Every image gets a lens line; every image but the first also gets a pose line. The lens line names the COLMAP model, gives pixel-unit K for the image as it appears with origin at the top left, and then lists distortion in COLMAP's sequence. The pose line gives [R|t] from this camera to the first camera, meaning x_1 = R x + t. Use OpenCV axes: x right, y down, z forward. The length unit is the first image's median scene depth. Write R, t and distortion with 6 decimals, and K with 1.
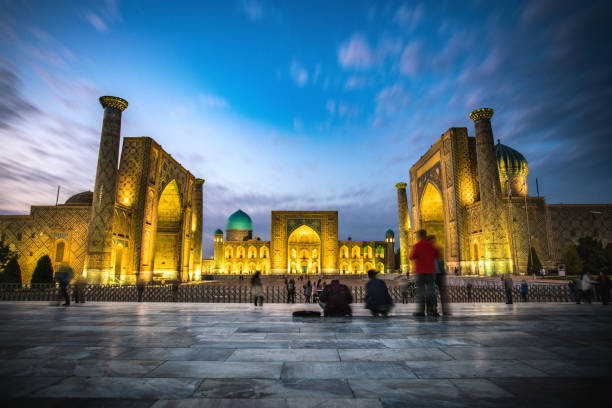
lens RADIAL K [[381.5, 0, 306.0], [0, 381.5, 204.0], [0, 0, 1]] dist [0.005984, -0.001166]
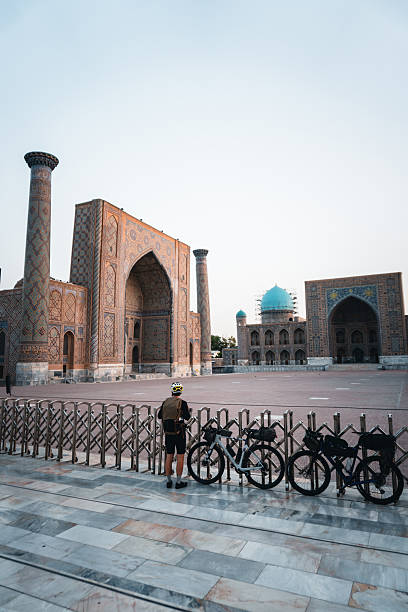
lens RADIAL K [[416.3, 0, 204.0], [0, 416.3, 306.0], [0, 0, 1]] dist [-0.023416, 0.000101]
pose [[0.894155, -0.074566, -0.441506, 0.251277], [0.094131, 0.995305, 0.022541, 0.082599], [0.437752, -0.061714, 0.896975, 0.480144]]
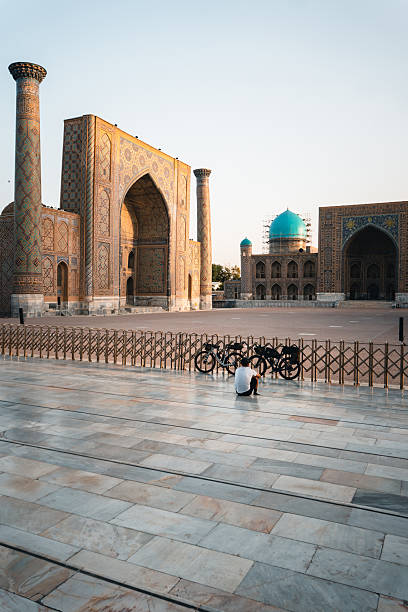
lens RADIAL K [[498.4, 0, 204.0], [0, 498.4, 306.0], [0, 0, 1]] dist [-0.003996, -0.002979]
pose [[0.894952, 0.014472, -0.445928, 0.334772], [0.074197, 0.980729, 0.180738, 0.042759], [0.439950, -0.194838, 0.876631, 0.314775]]
